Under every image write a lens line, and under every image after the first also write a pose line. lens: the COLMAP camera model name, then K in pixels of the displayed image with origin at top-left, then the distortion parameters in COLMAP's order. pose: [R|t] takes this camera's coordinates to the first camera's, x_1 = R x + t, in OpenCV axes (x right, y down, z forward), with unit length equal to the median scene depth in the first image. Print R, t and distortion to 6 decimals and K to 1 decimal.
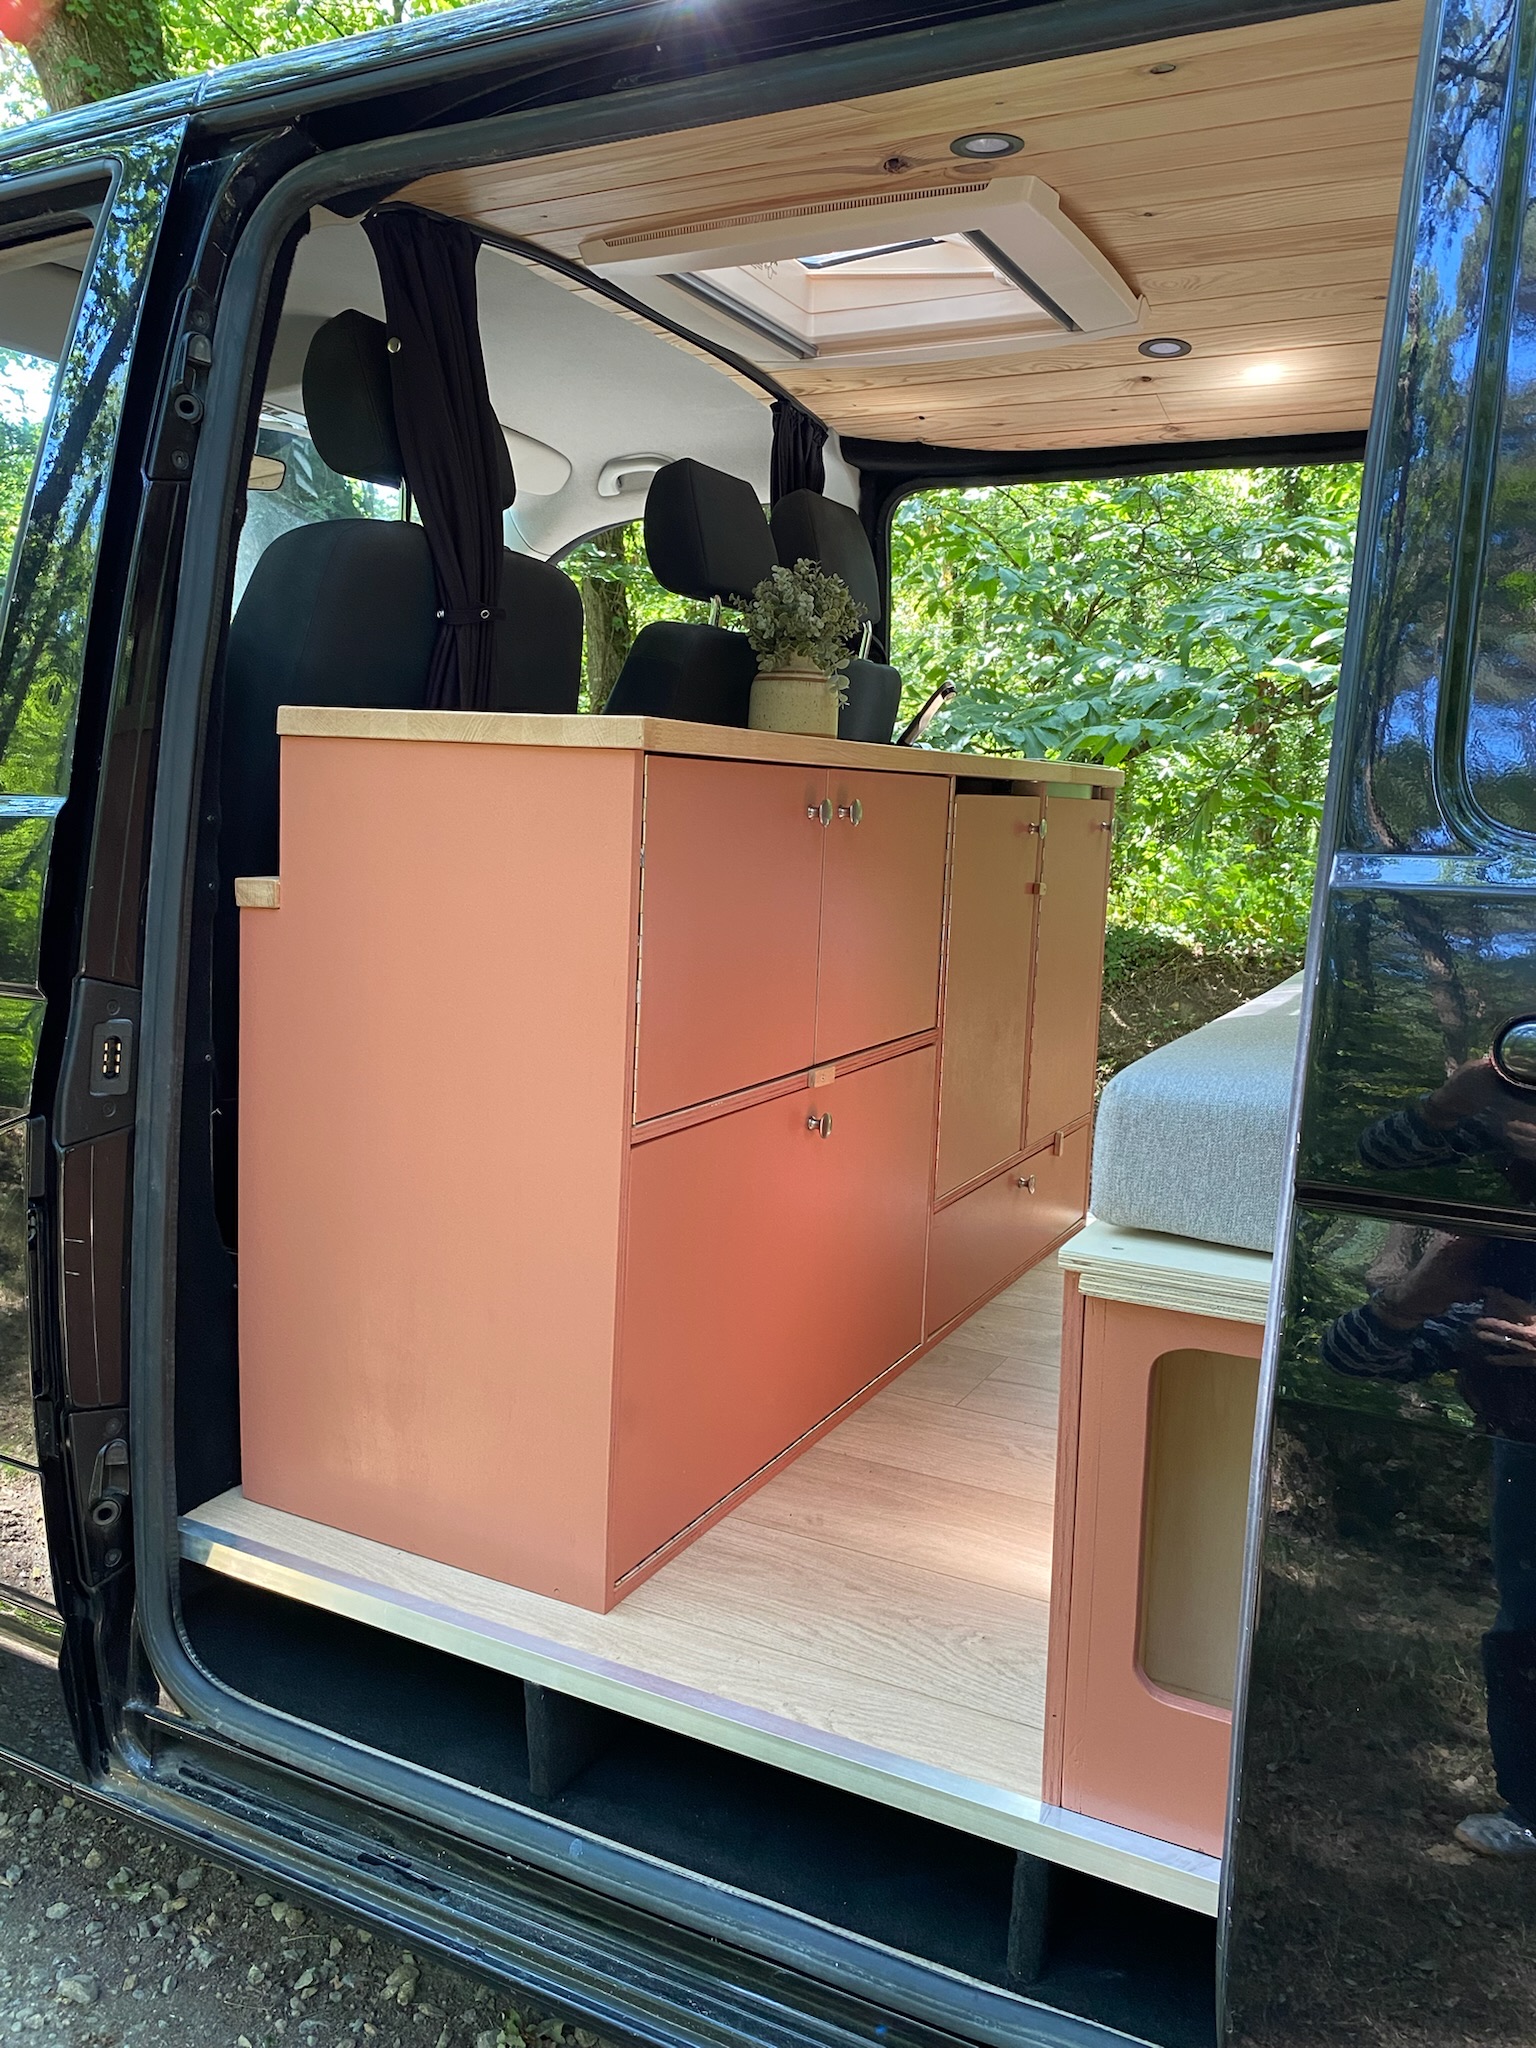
lens RADIAL K [[1574.9, 0, 781.1], [0, 1574.9, 1025.7], [0, 0, 1]] dist [0.020591, -0.027373]
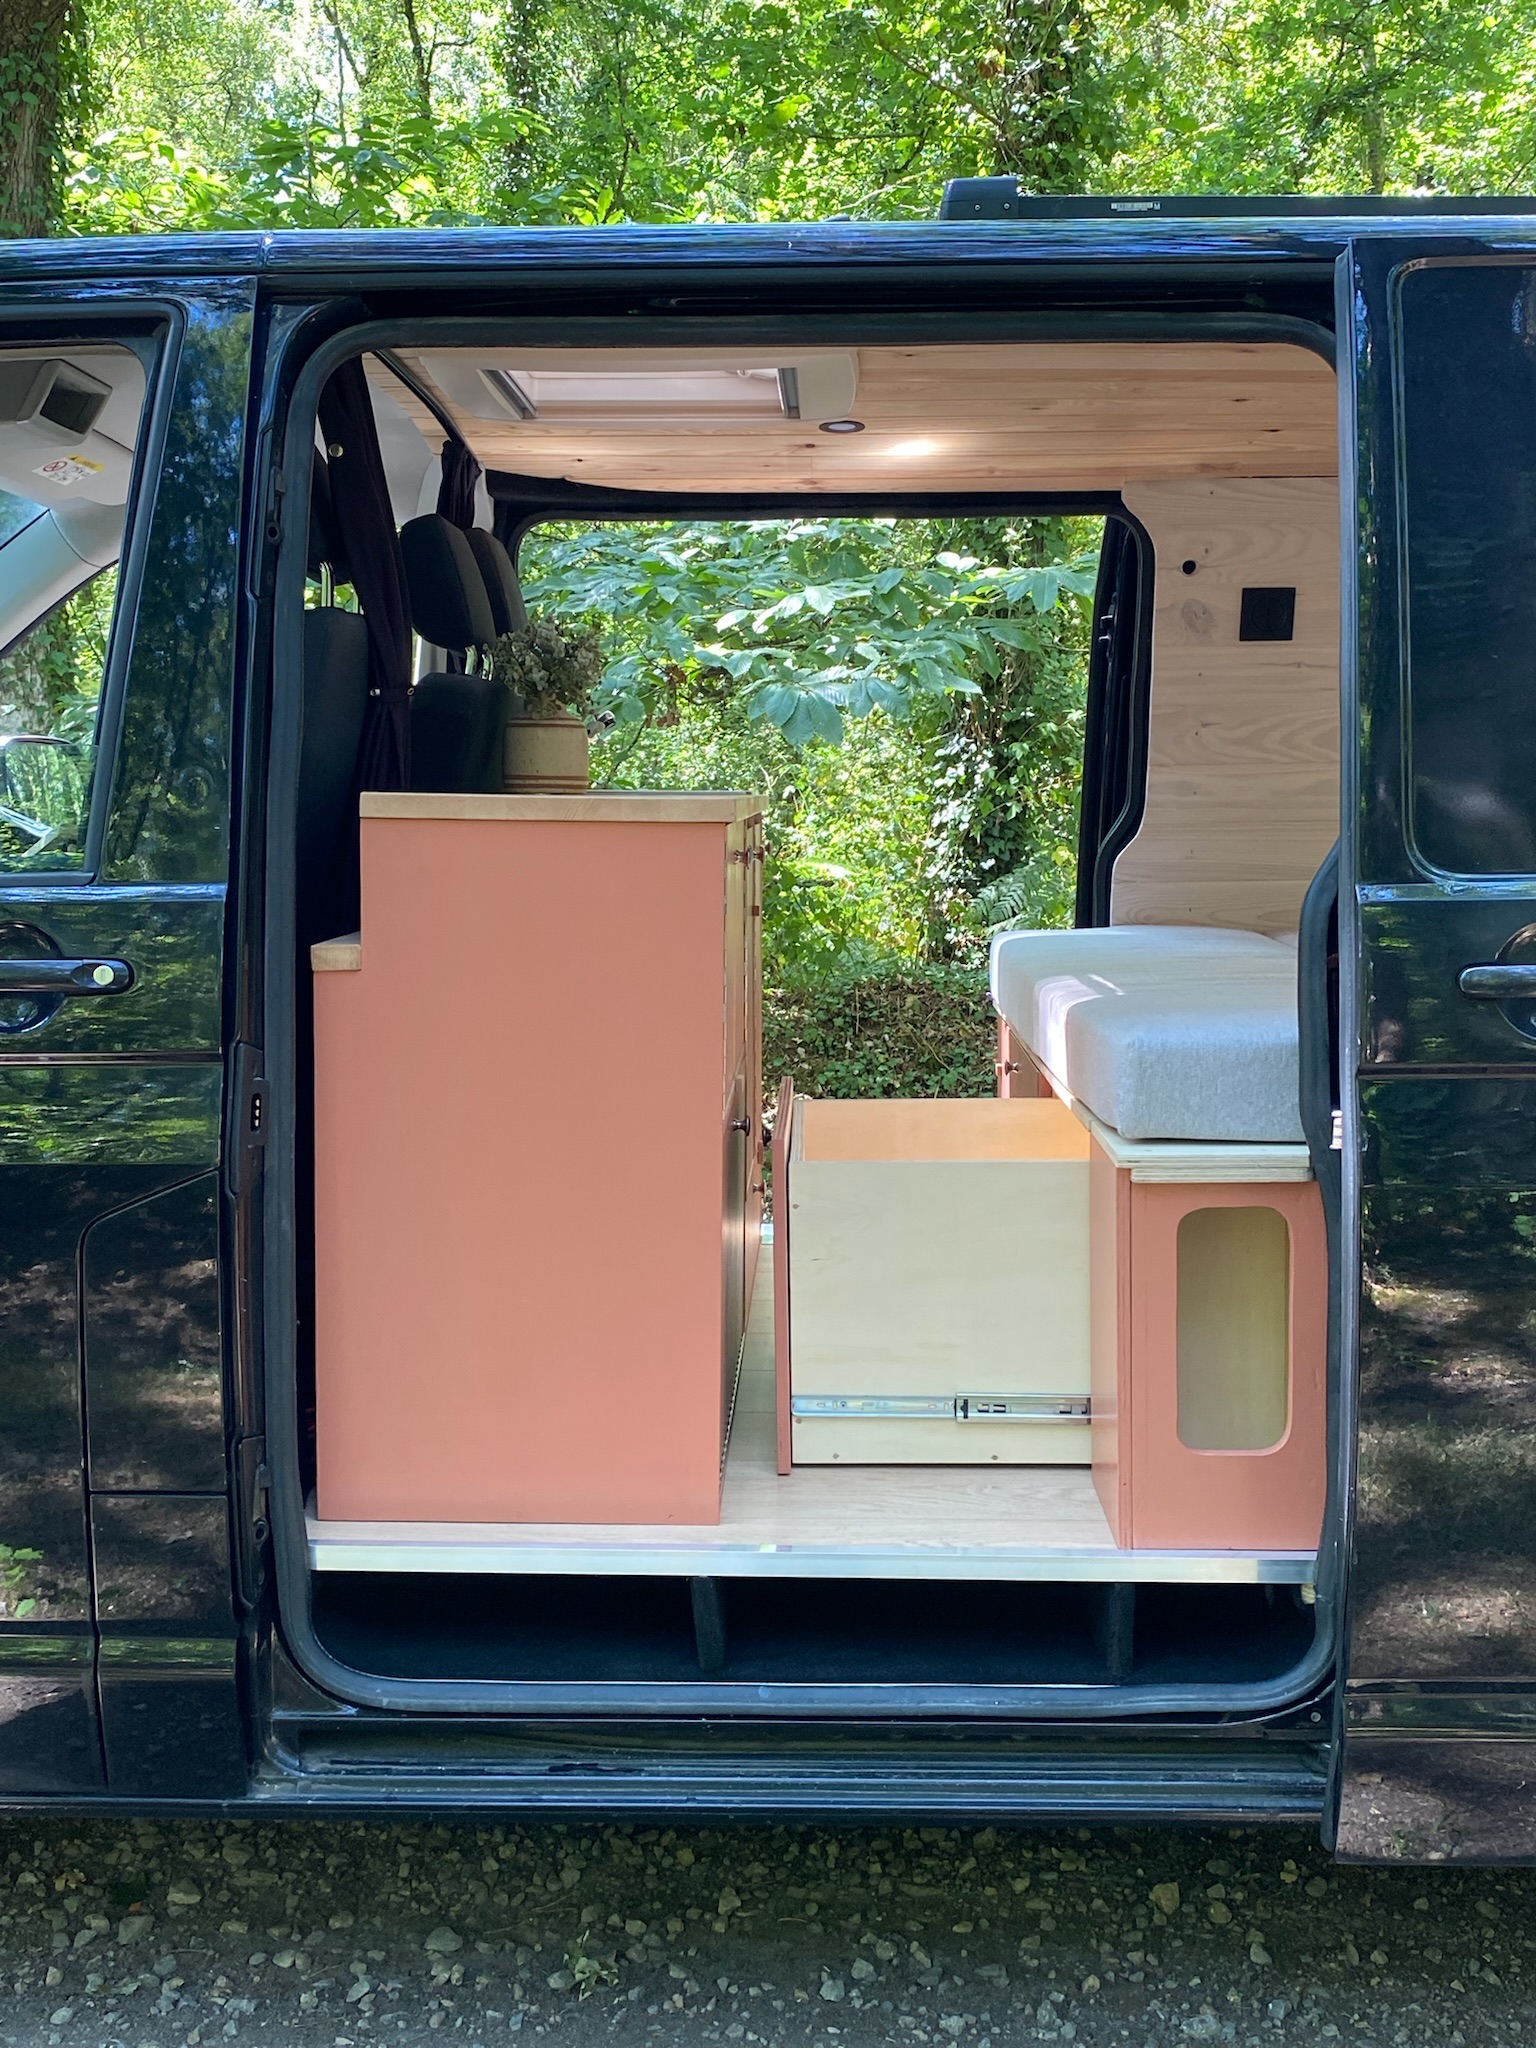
lens RADIAL K [[2161.1, 0, 756.8], [0, 2161.1, 1030.1], [0, 0, 1]] dist [0.025562, 0.000000]
pose [[0.901860, -0.080970, 0.424373, -0.704060], [0.091382, 0.995807, -0.004201, 0.000808], [-0.422253, 0.042569, 0.905478, -0.499097]]
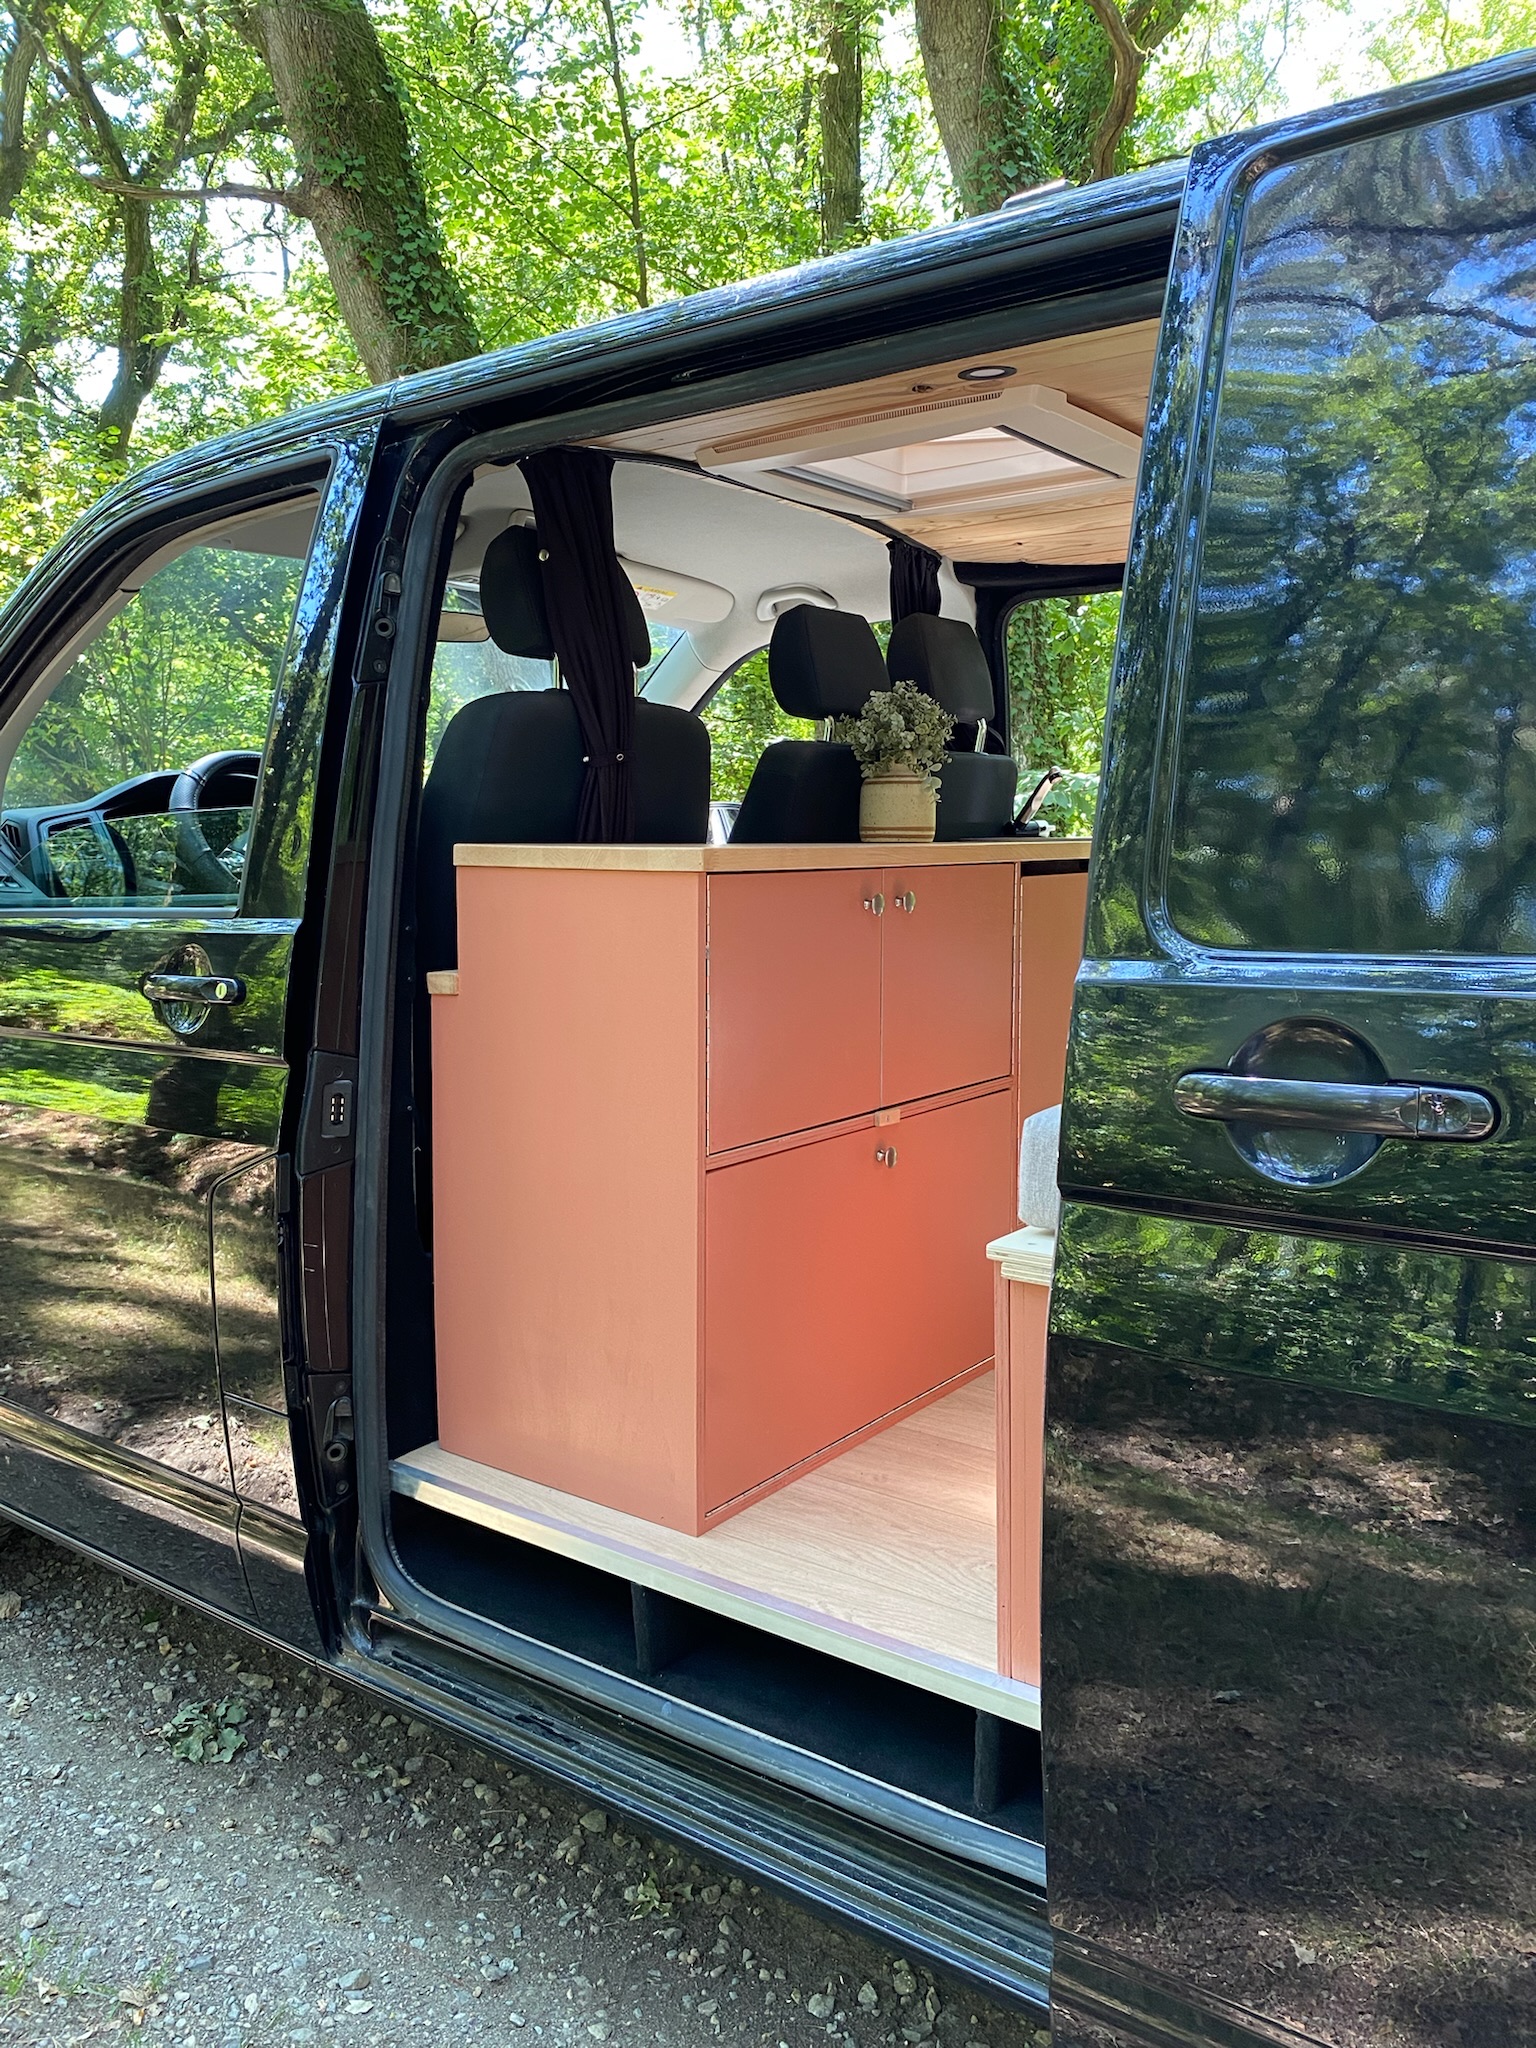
lens RADIAL K [[1574.9, 0, 775.1], [0, 1574.9, 1030.0], [0, 0, 1]] dist [0.020591, -0.027373]
pose [[0.985045, -0.021051, -0.171004, 0.166255], [0.016525, 0.999476, -0.027847, -0.003785], [0.171500, 0.024604, 0.984877, -0.247278]]
